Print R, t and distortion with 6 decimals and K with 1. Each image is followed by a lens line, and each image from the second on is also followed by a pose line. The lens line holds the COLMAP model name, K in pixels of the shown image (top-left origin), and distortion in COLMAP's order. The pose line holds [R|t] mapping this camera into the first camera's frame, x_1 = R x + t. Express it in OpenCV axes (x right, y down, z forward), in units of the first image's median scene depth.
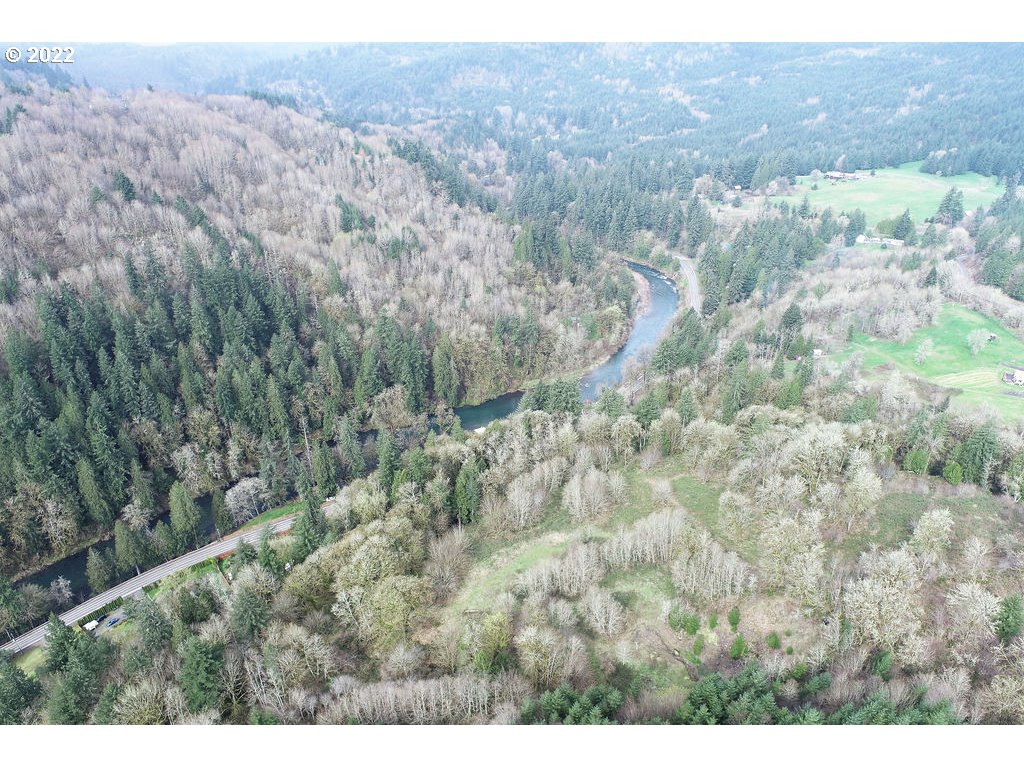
lens RADIAL K [[691.3, 0, 512.0], [0, 691.3, 384.0], [0, 0, 1]] dist [-0.006135, 0.001724]
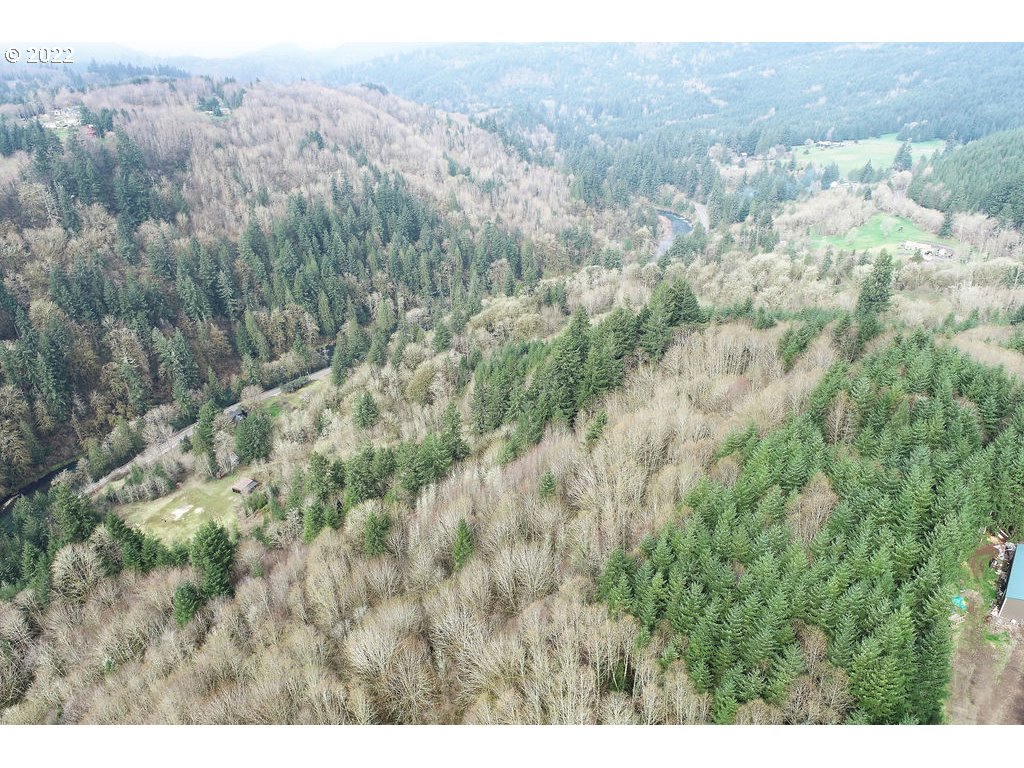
lens RADIAL K [[691.3, 0, 512.0], [0, 691.3, 384.0], [0, 0, 1]] dist [-0.006135, 0.001724]
pose [[0.998967, -0.002829, -0.045346, -0.042399], [0.002429, 0.999958, -0.008863, 0.165180], [0.045370, 0.008744, 0.998932, -0.305521]]
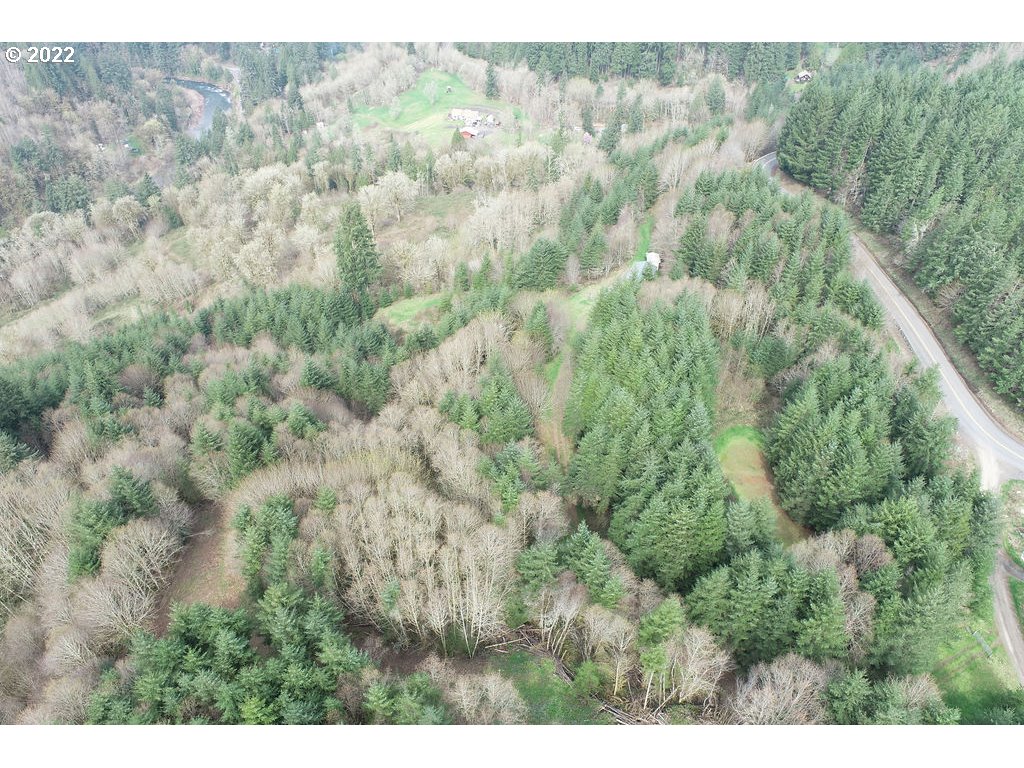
lens RADIAL K [[691.3, 0, 512.0], [0, 691.3, 384.0], [0, 0, 1]] dist [-0.006135, 0.001724]
pose [[0.889850, -0.289759, 0.352428, 0.117032], [0.208079, 0.945168, 0.251716, 0.088155], [-0.406041, -0.150656, 0.901351, -0.160541]]
